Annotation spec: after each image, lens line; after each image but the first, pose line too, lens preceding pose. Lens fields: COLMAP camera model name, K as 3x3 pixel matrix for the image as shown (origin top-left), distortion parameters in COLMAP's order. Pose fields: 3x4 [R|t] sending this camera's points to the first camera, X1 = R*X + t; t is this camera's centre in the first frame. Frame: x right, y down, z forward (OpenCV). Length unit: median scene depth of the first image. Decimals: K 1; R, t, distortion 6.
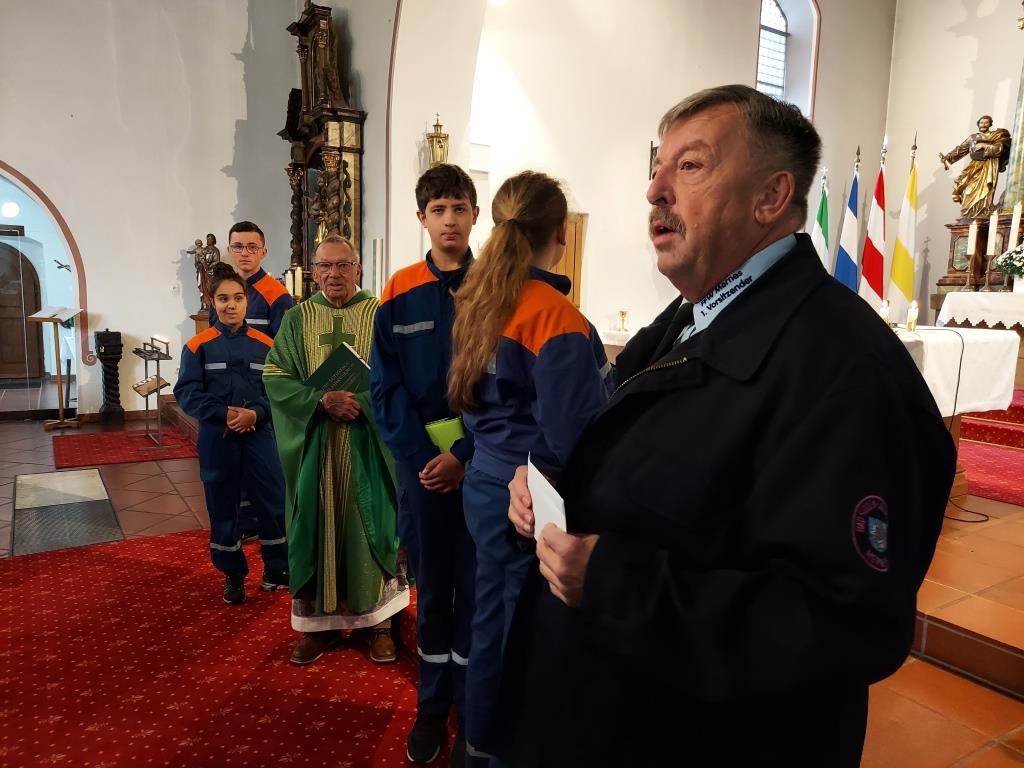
lens RADIAL K [[745.6, 0, 506.0], [0, 745.6, 388.0], [0, 0, 1]] dist [0.074826, -0.073040]
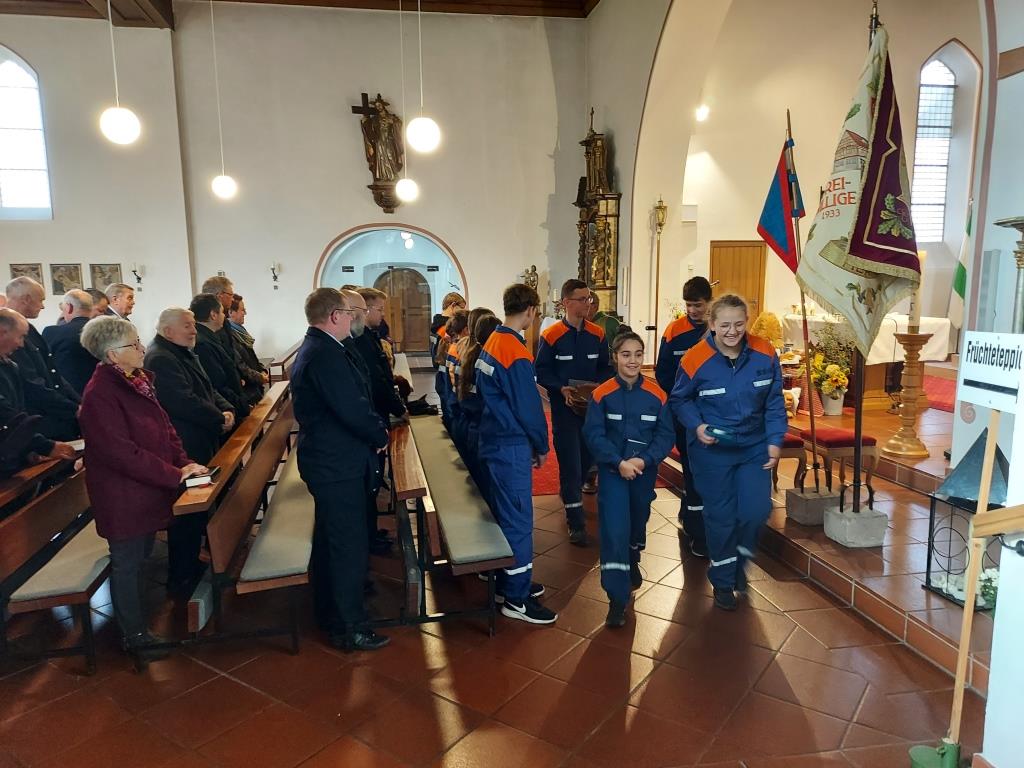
lens RADIAL K [[746.9, 0, 509.4], [0, 746.9, 391.3], [0, 0, 1]] dist [0.072155, -0.060277]
pose [[0.929676, 0.025080, -0.367523, 0.204454], [-0.015961, 0.999485, 0.027829, 0.038505], [0.368032, -0.020006, 0.929598, -0.652356]]
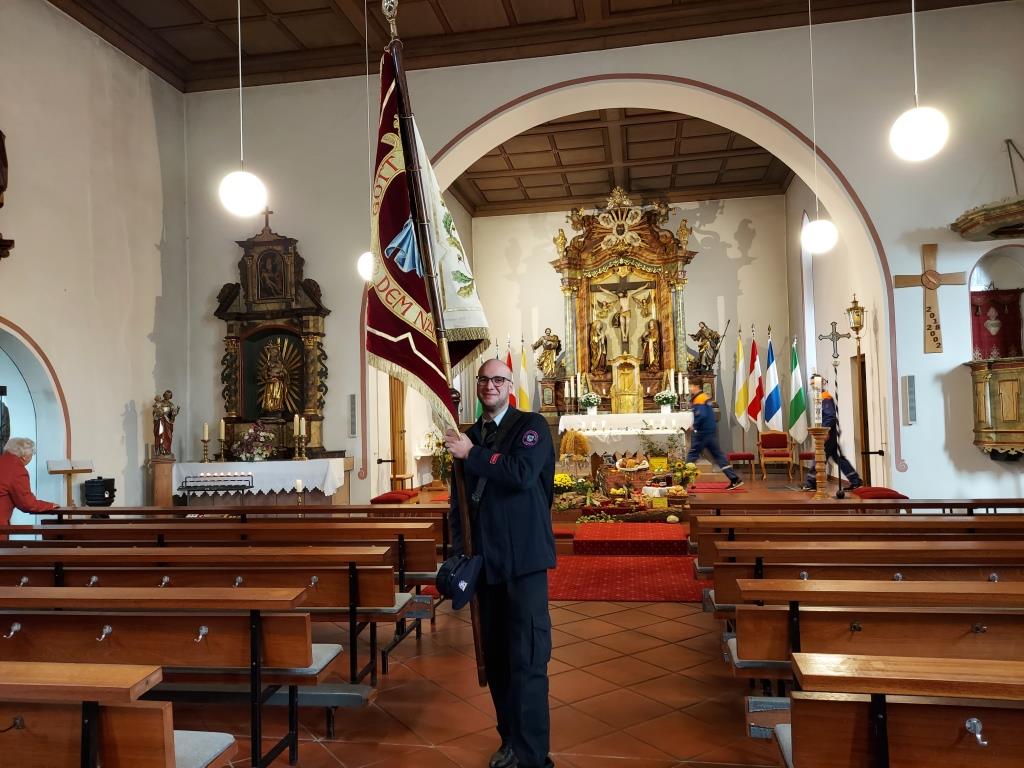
lens RADIAL K [[745.6, 0, 506.0], [0, 745.6, 388.0], [0, 0, 1]] dist [0.074826, -0.073040]
pose [[0.667250, -0.008433, 0.744786, -0.997838], [0.138790, 0.983831, -0.113202, 0.003215], [-0.731789, 0.178903, 0.657631, -0.196301]]
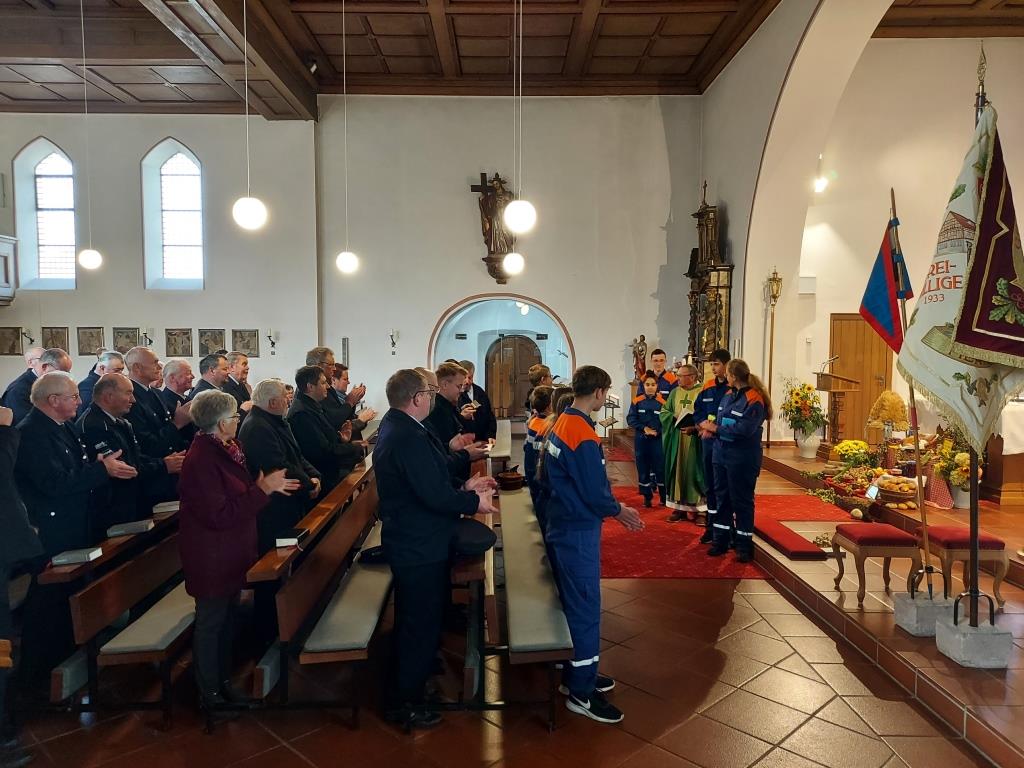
lens RADIAL K [[745.6, 0, 506.0], [0, 745.6, 388.0], [0, 0, 1]] dist [0.074826, -0.073040]
pose [[0.856146, 0.016463, -0.516471, 0.235069], [-0.051933, 0.997173, -0.054302, 0.024180], [0.514117, 0.073313, 0.854581, -0.635407]]
